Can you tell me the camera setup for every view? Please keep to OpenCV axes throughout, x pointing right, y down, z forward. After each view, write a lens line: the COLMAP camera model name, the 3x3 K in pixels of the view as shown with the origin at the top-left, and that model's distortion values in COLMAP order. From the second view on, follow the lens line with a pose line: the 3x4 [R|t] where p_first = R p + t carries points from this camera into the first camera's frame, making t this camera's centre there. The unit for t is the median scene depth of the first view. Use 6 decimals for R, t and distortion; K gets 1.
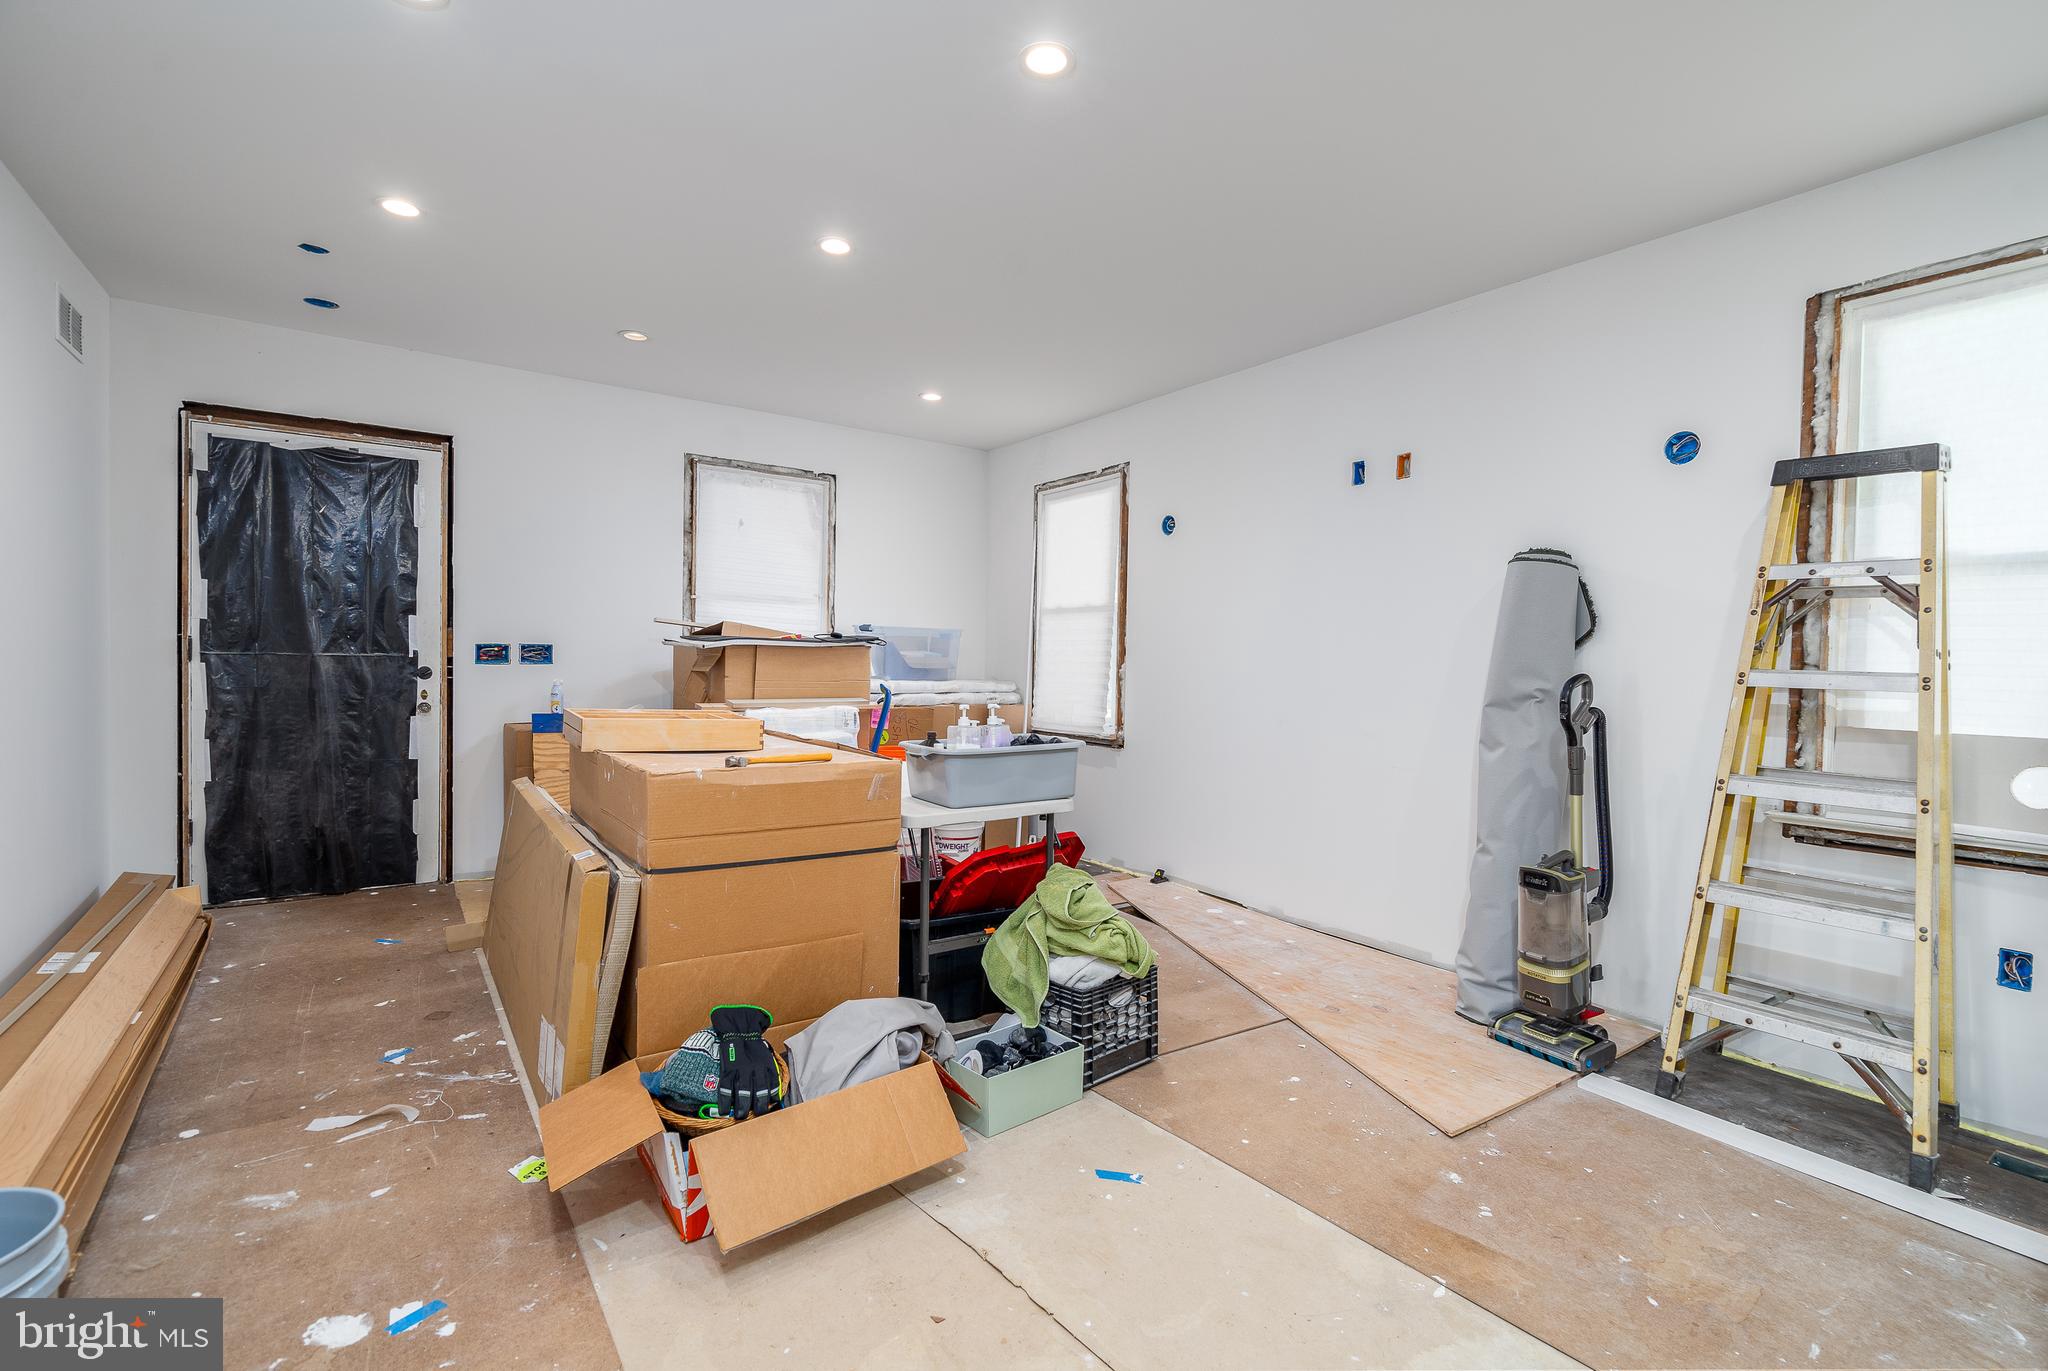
lens RADIAL K [[929.5, 0, 1033.9], [0, 929.5, 686.0], [0, 0, 1]] dist [-0.003869, -0.000157]
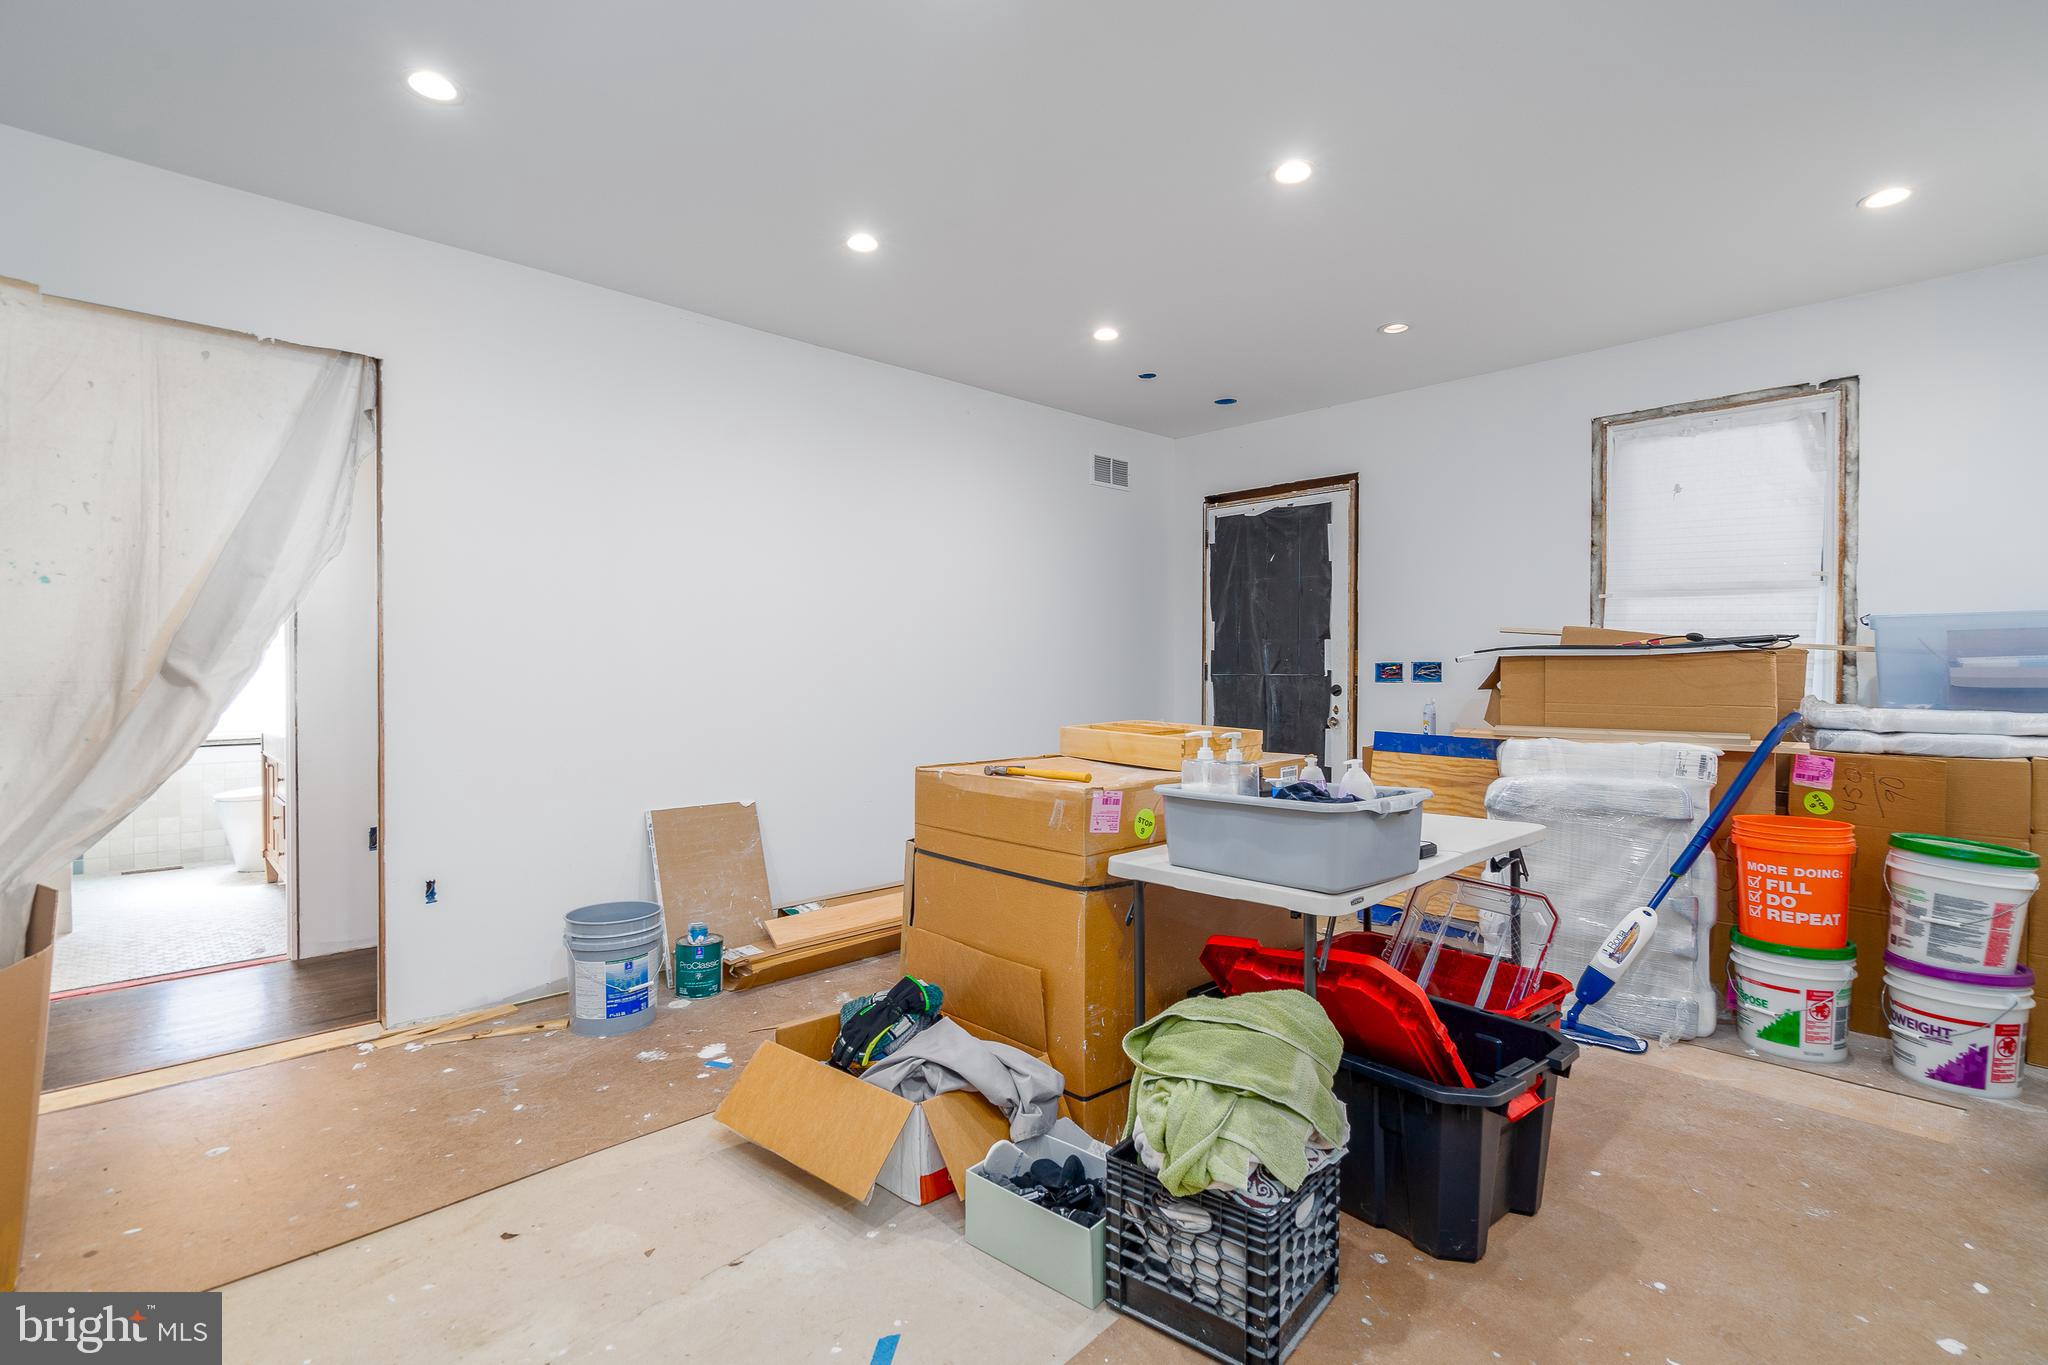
lens RADIAL K [[941.7, 0, 1032.2], [0, 941.7, 683.7], [0, 0, 1]] dist [-0.001255, -0.000277]
pose [[0.152854, -0.002603, -0.988245, 0.434388], [-0.022065, 0.999738, -0.006046, -0.007618], [0.988002, 0.022730, 0.152757, 0.495710]]
